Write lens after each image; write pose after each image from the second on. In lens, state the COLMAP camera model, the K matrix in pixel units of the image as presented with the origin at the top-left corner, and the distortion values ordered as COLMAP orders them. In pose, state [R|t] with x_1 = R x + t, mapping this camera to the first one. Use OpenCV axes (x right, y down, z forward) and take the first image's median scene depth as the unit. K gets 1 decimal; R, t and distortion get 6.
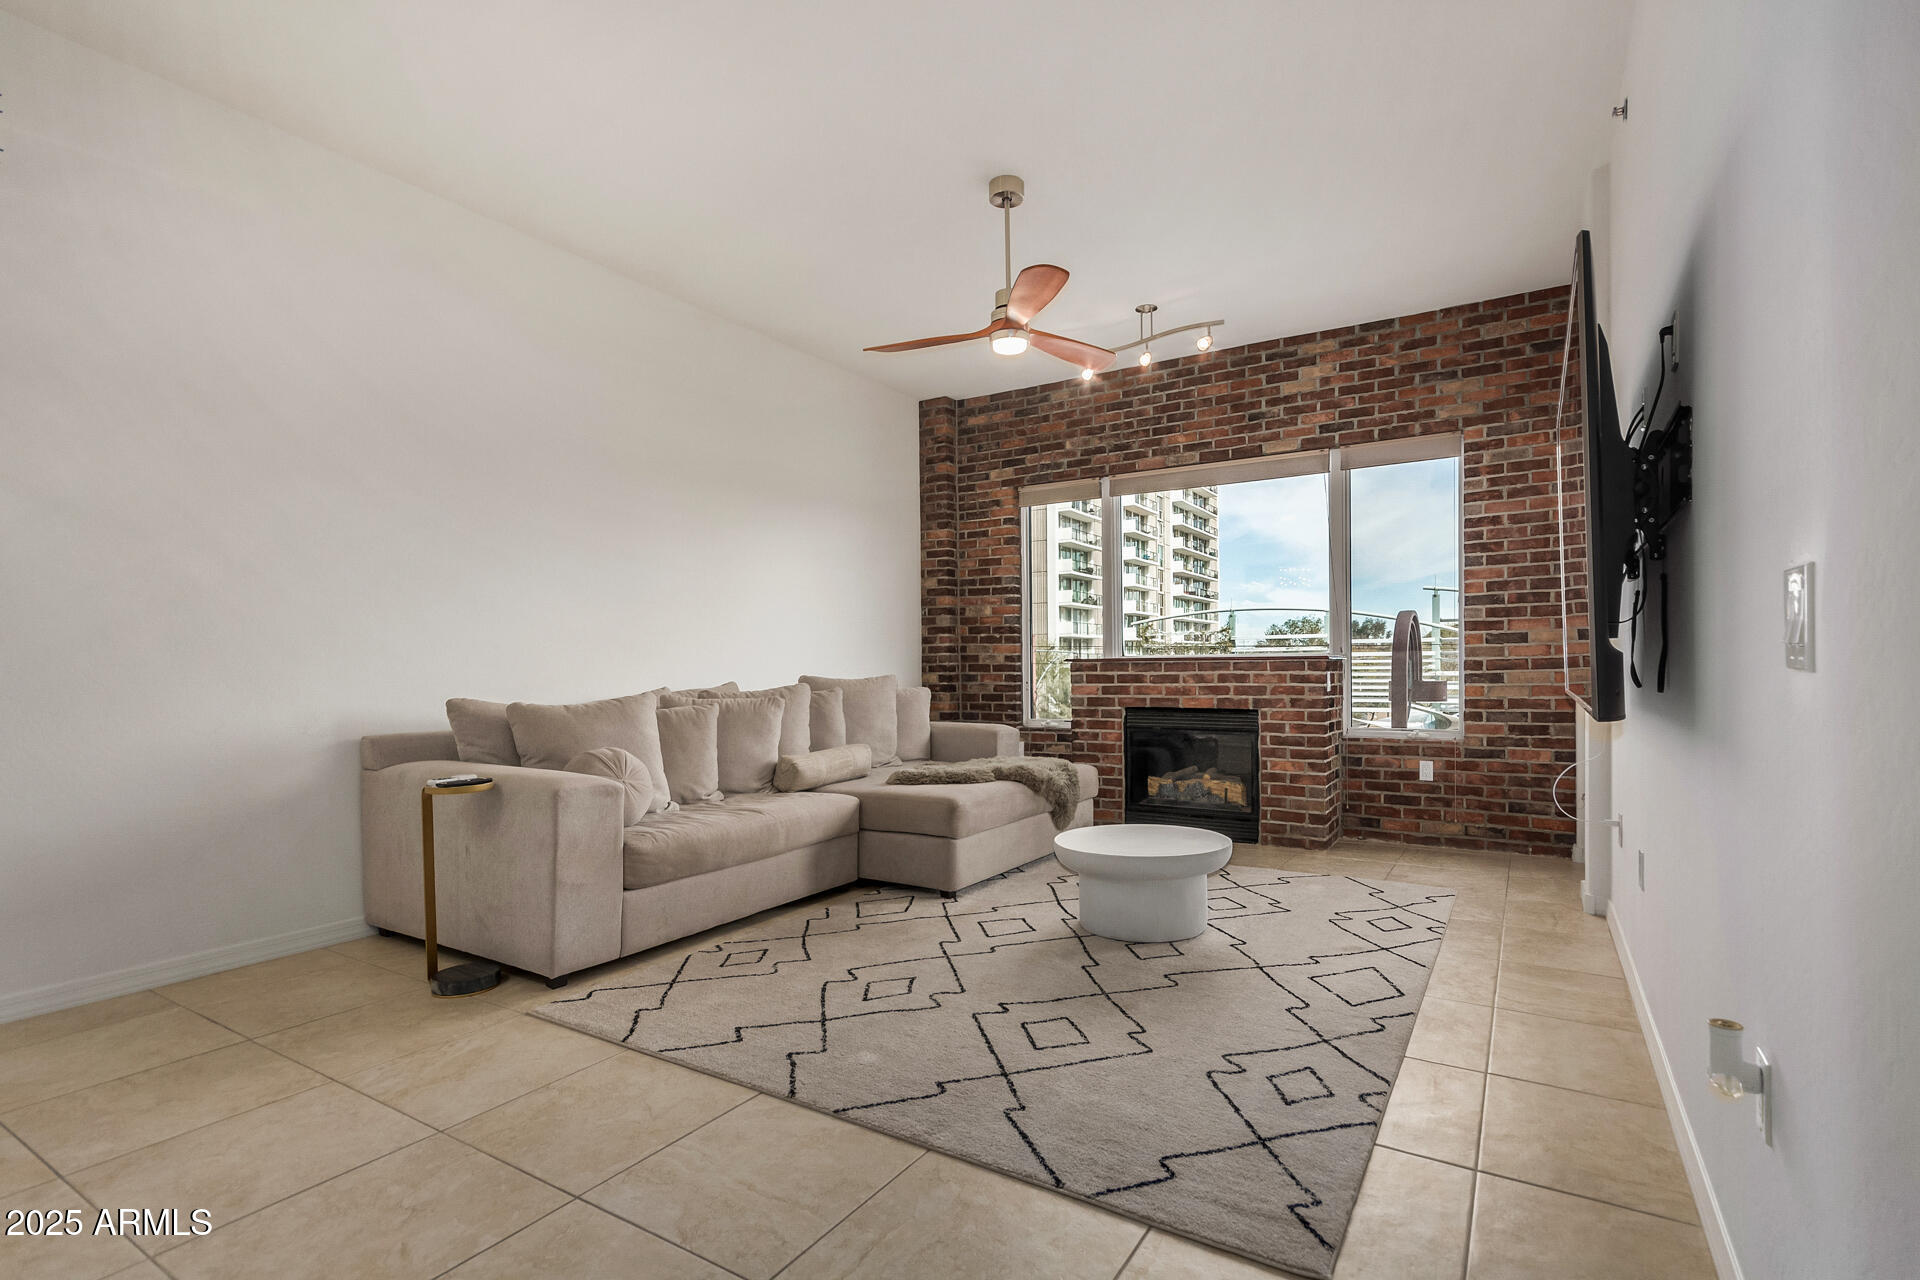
lens RADIAL K [[887.5, 0, 1001.1], [0, 887.5, 672.0], [0, 0, 1]] dist [0.001732, 0.000284]
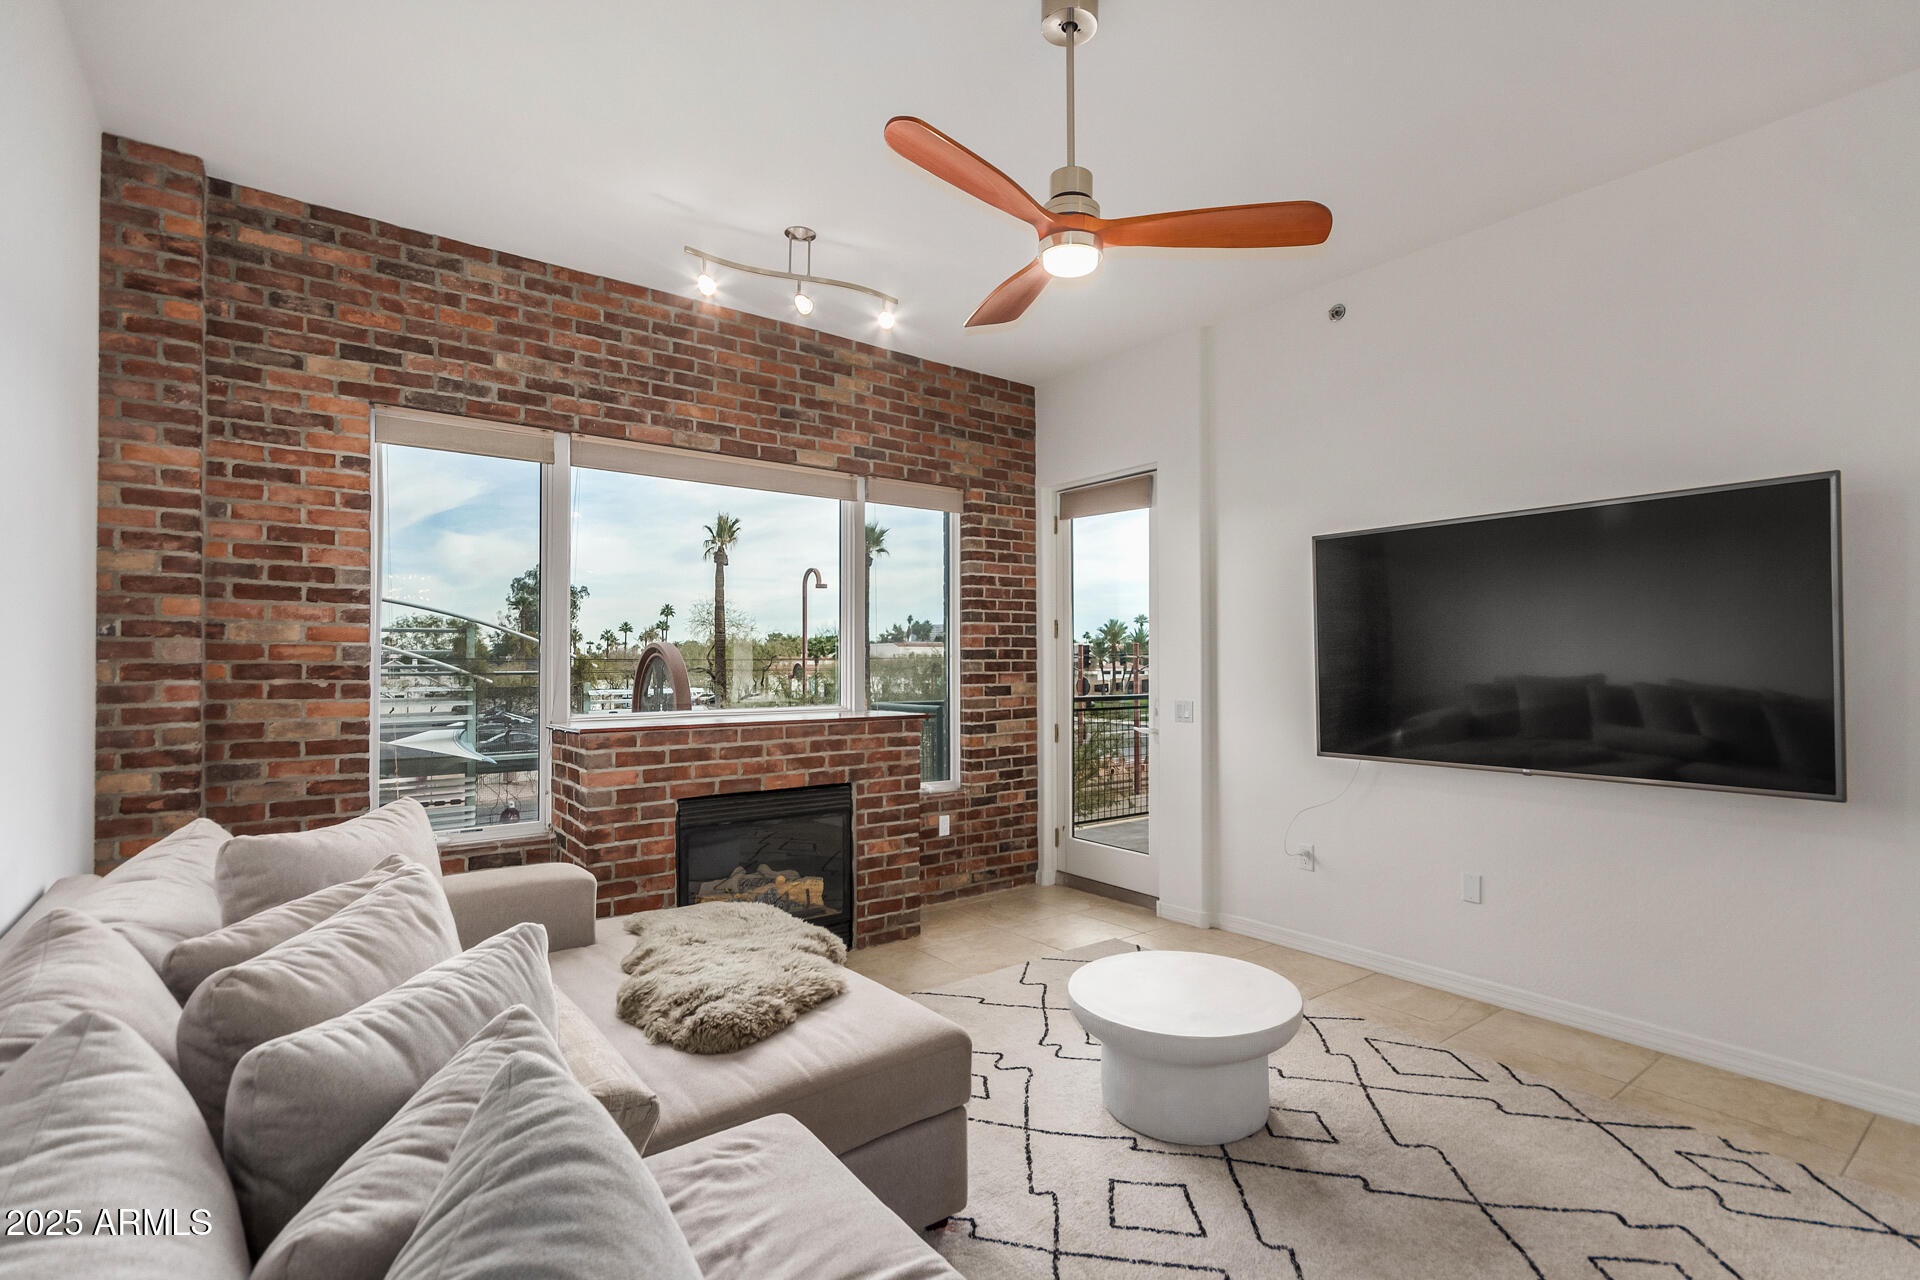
lens RADIAL K [[889.8, 0, 957.8], [0, 889.8, 651.3], [0, 0, 1]] dist [0.003724, 0.000648]
pose [[0.379785, 0.021139, 0.924833, -0.387614], [0.006045, 0.999661, -0.025332, -0.050876], [-0.925055, 0.015212, 0.379528, 0.546303]]
